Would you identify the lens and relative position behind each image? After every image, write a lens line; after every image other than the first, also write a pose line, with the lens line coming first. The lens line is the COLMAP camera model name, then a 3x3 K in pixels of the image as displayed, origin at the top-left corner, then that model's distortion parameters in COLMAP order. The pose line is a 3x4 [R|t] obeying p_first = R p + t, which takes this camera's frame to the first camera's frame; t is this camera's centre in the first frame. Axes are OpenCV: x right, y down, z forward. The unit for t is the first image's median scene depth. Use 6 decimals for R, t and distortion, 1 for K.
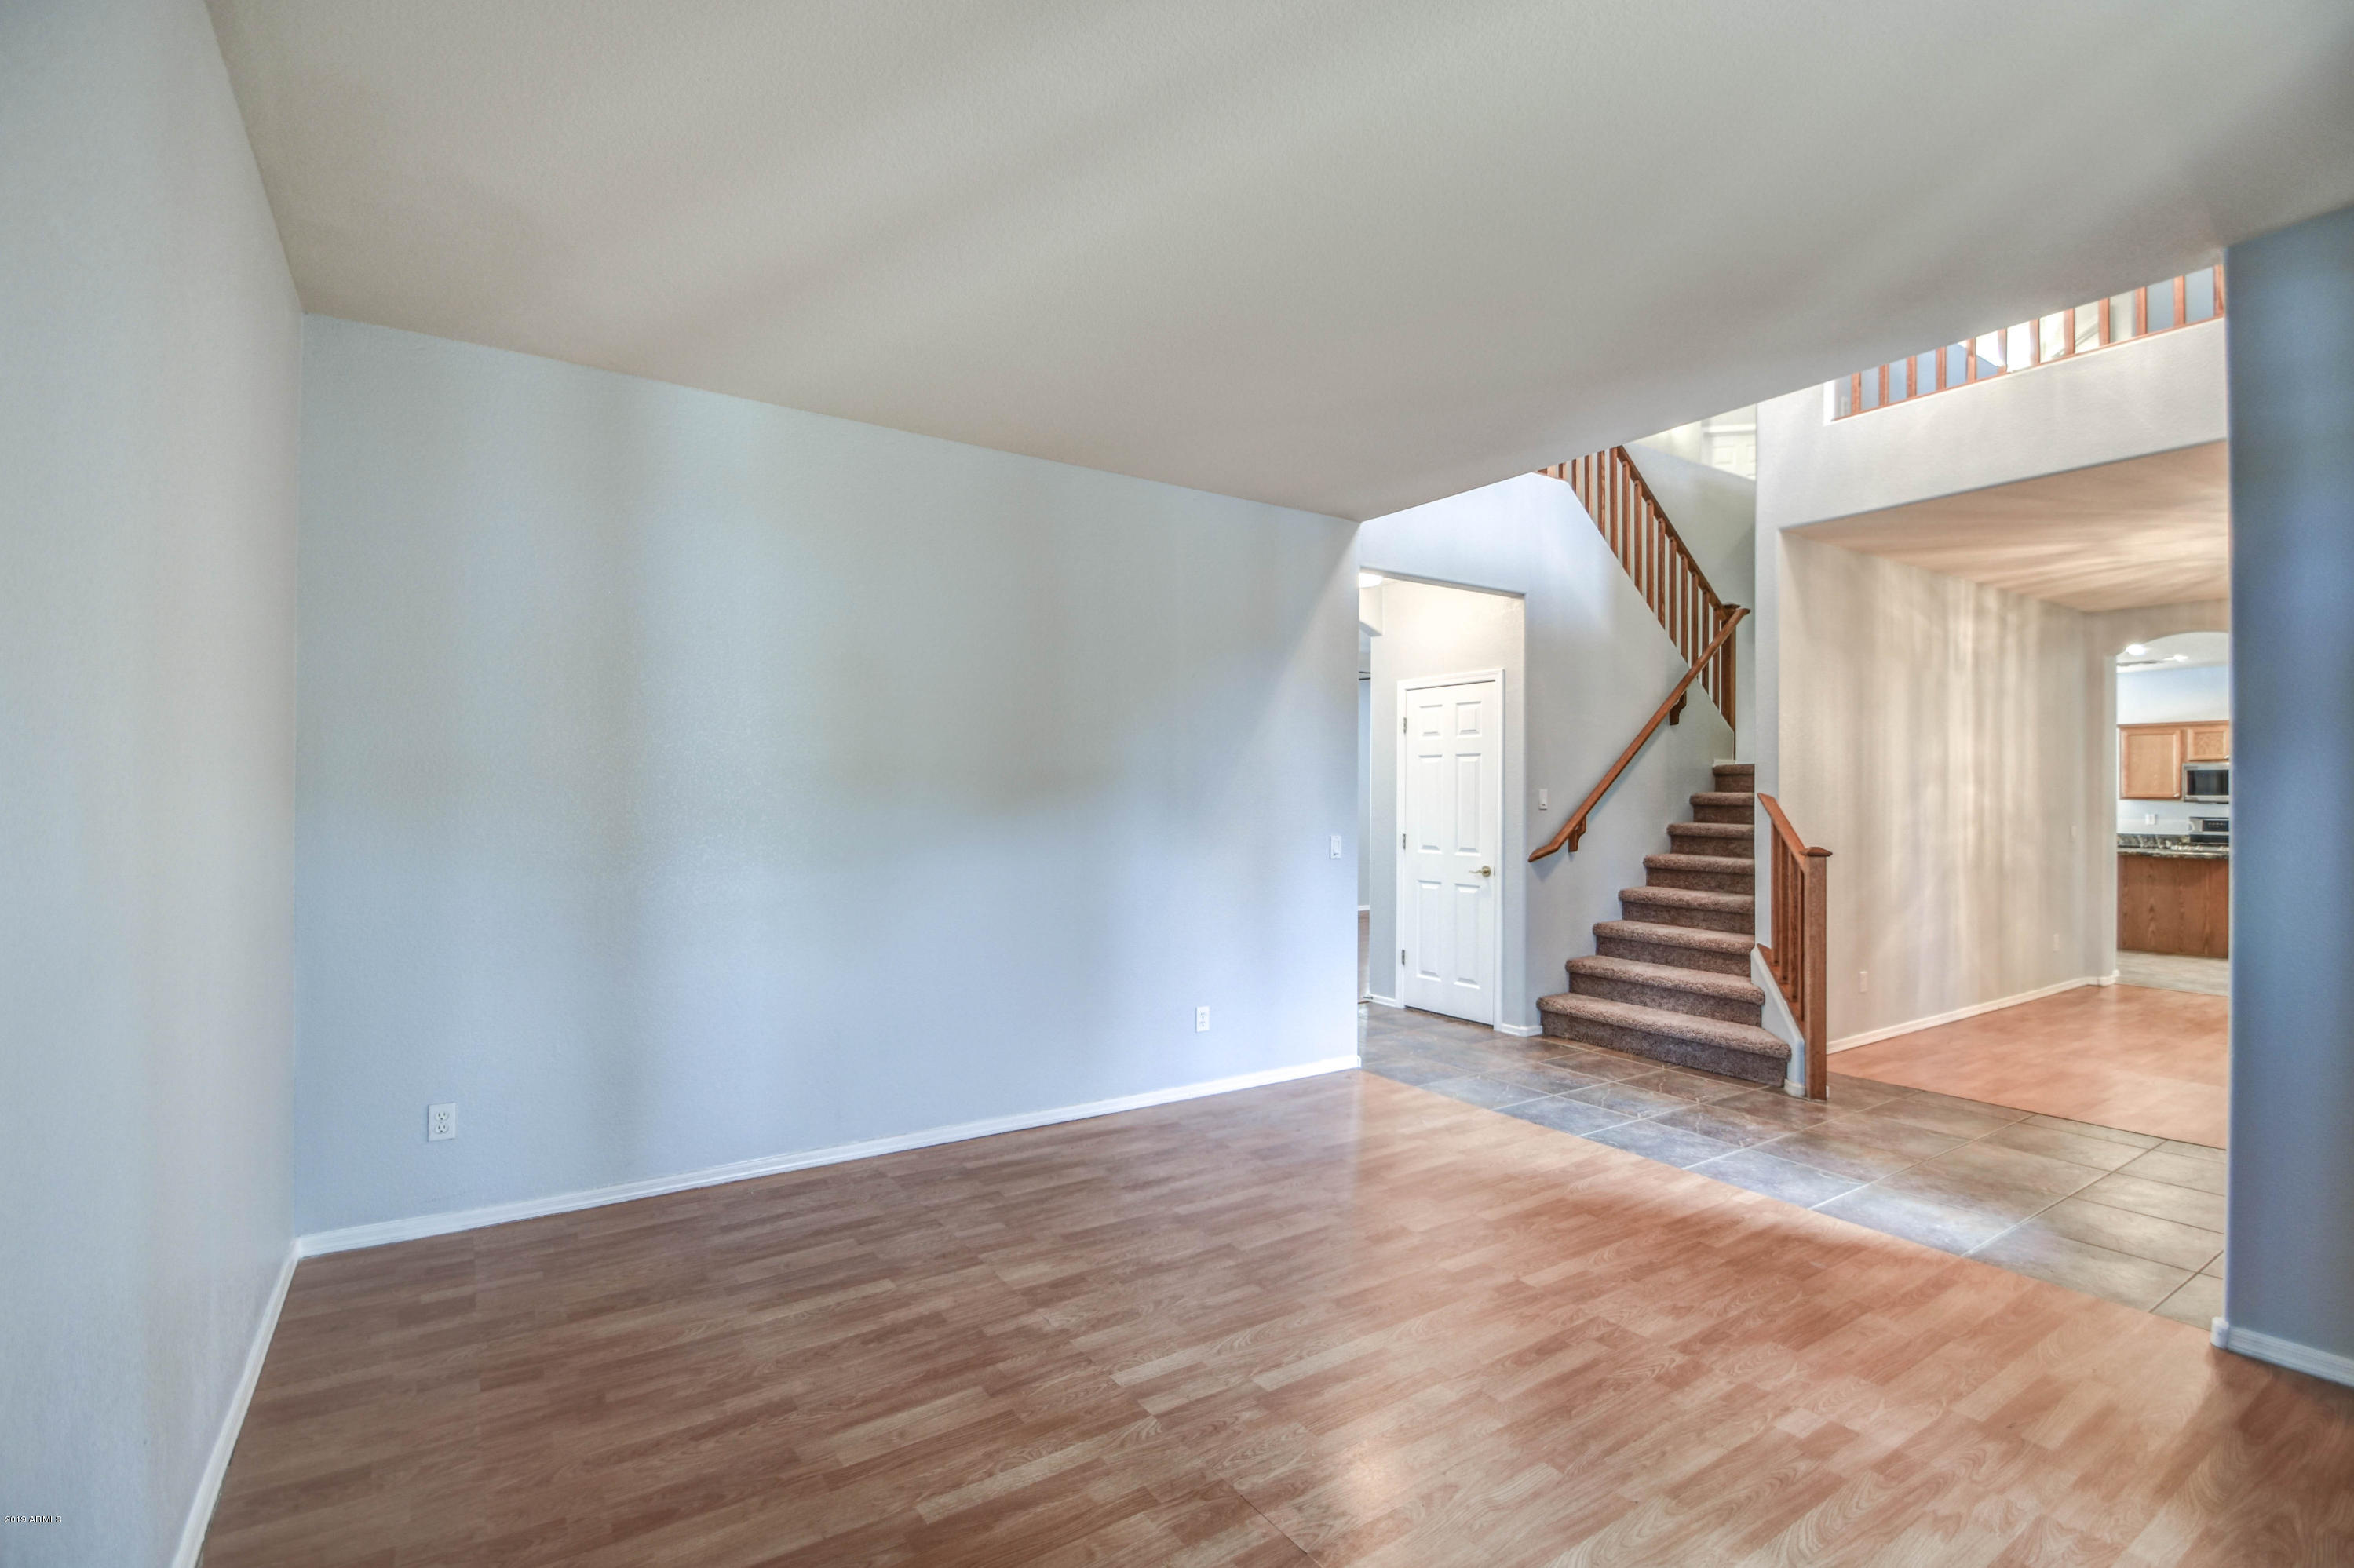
lens RADIAL K [[1077.6, 0, 1188.9], [0, 1077.6, 794.5], [0, 0, 1]] dist [0.000145, -0.000241]
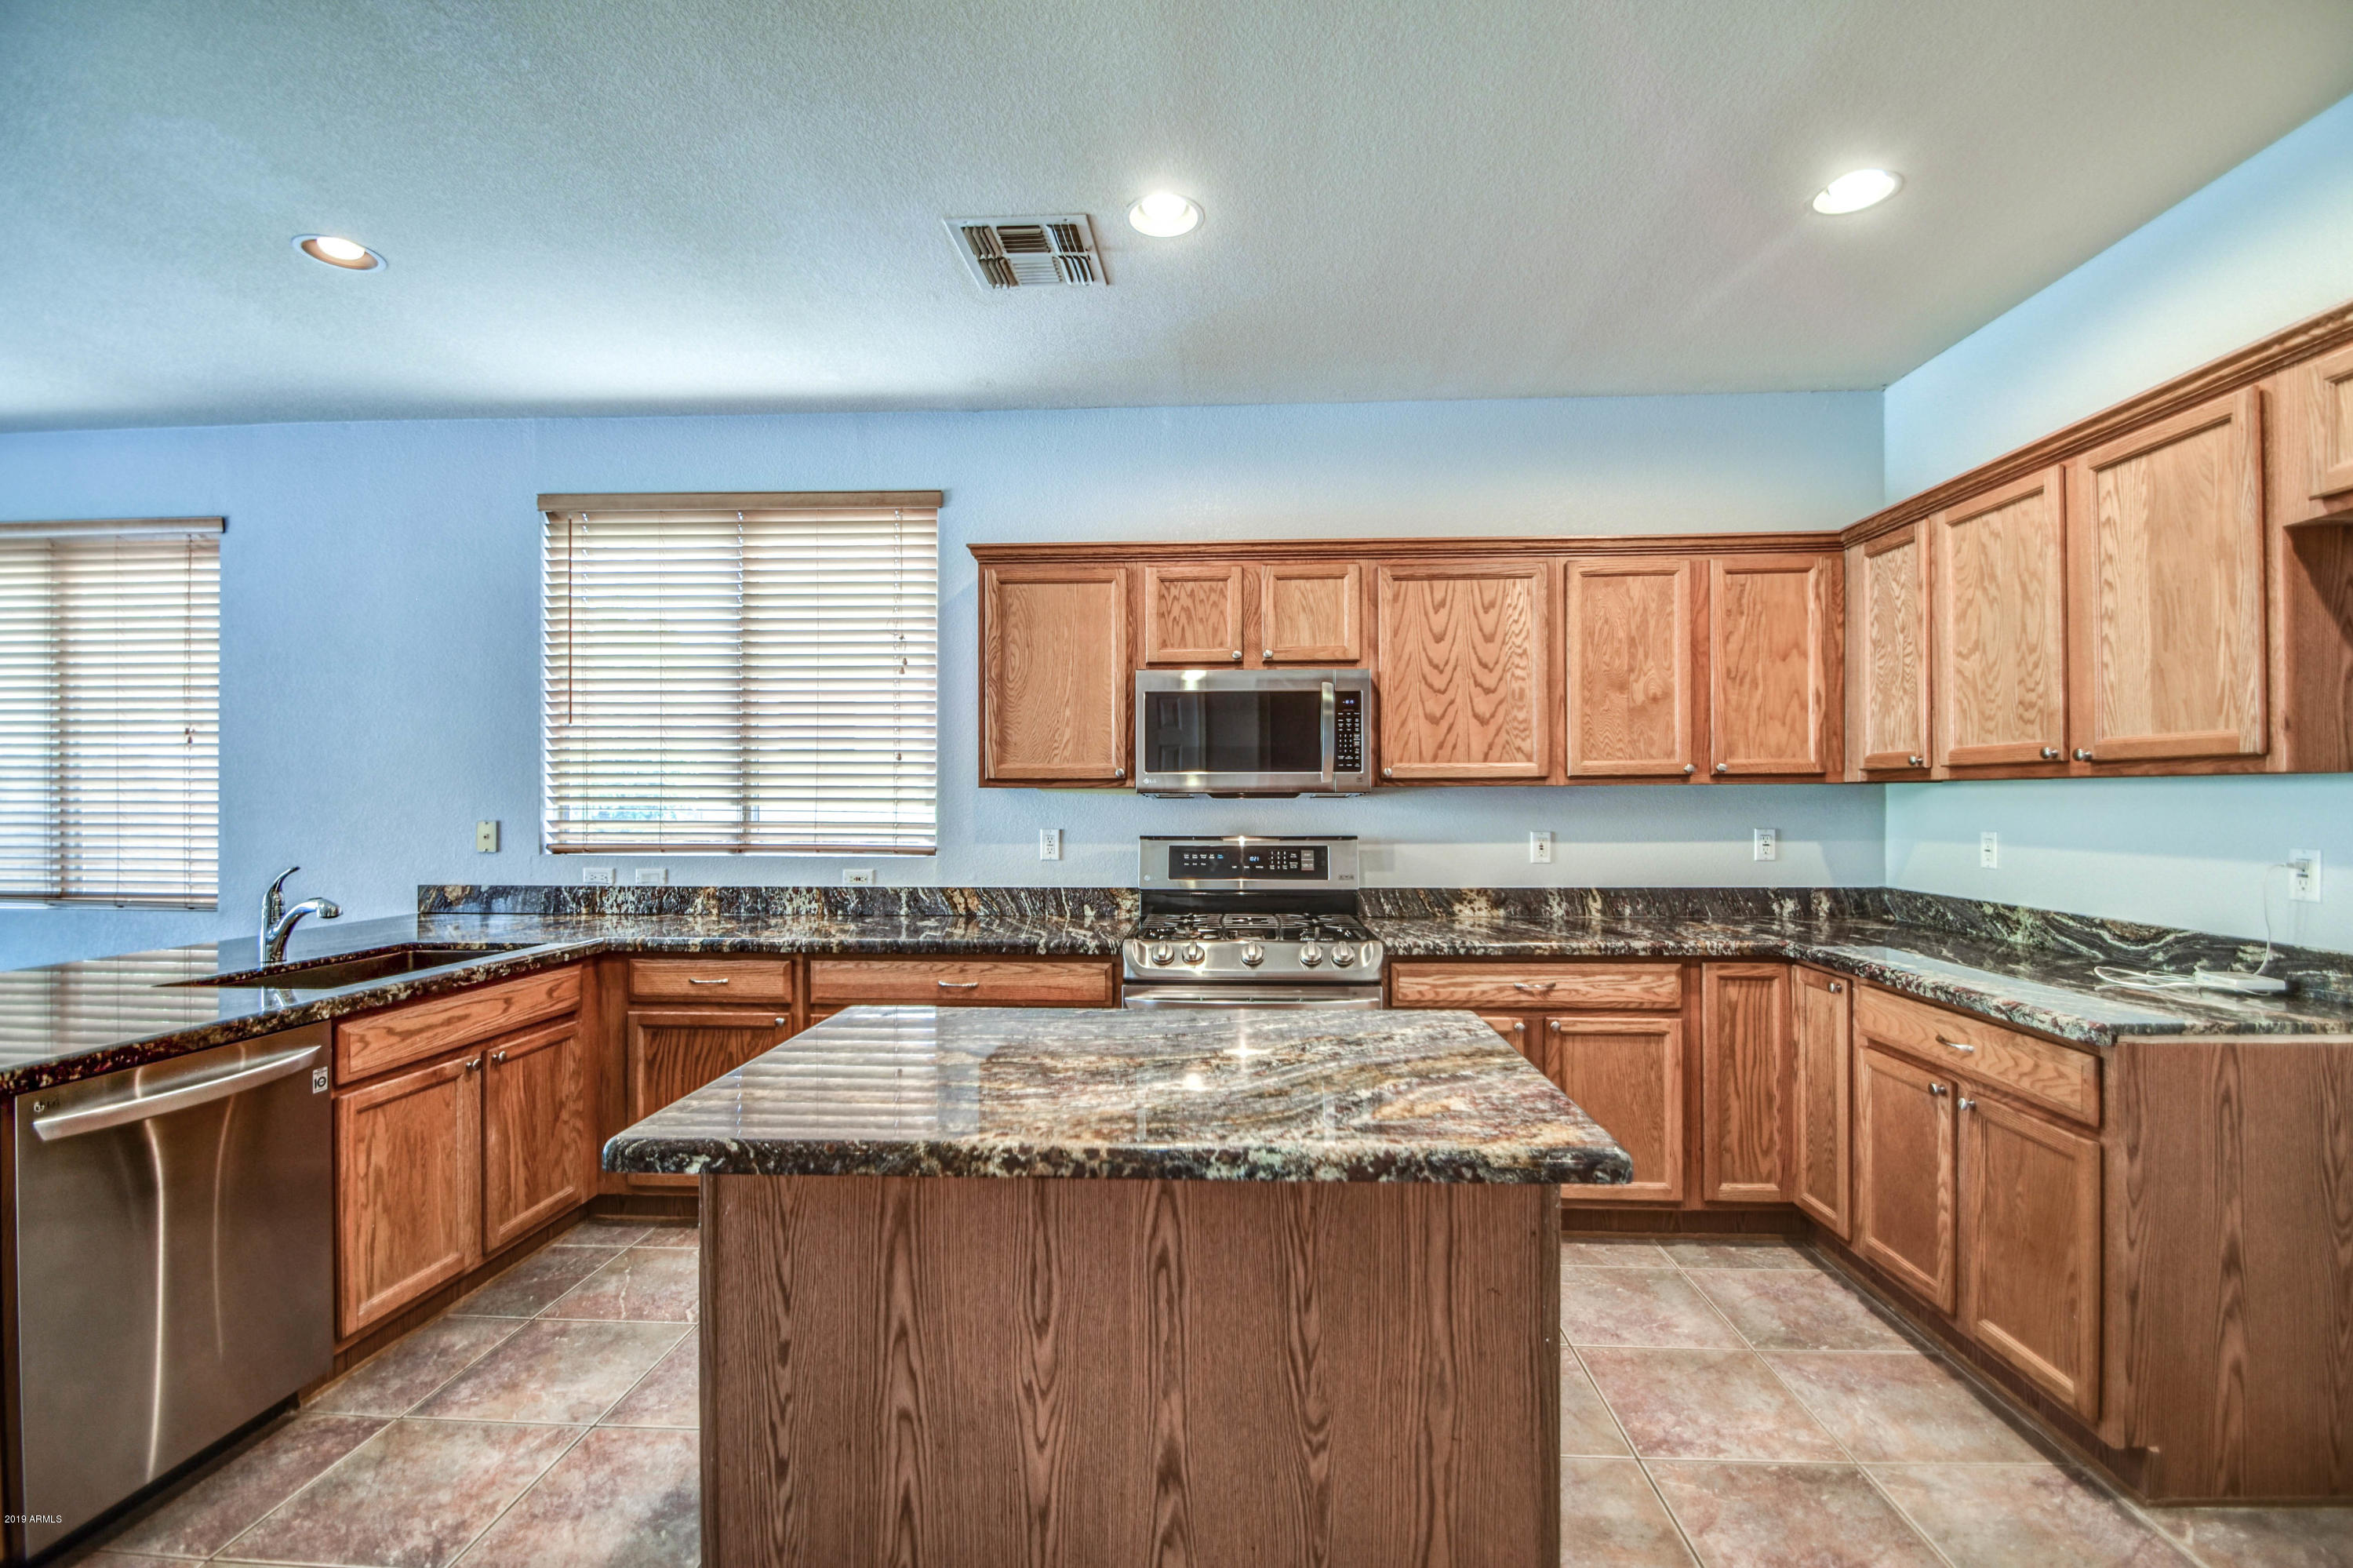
lens RADIAL K [[1100.6, 0, 1181.0], [0, 1100.6, 791.4], [0, 0, 1]] dist [-0.000374, -0.007924]
pose [[0.608675, -0.010295, 0.793353, 0.669158], [-0.001181, 0.999903, 0.013881, 0.001726], [-0.793419, -0.009386, 0.608604, 0.786352]]
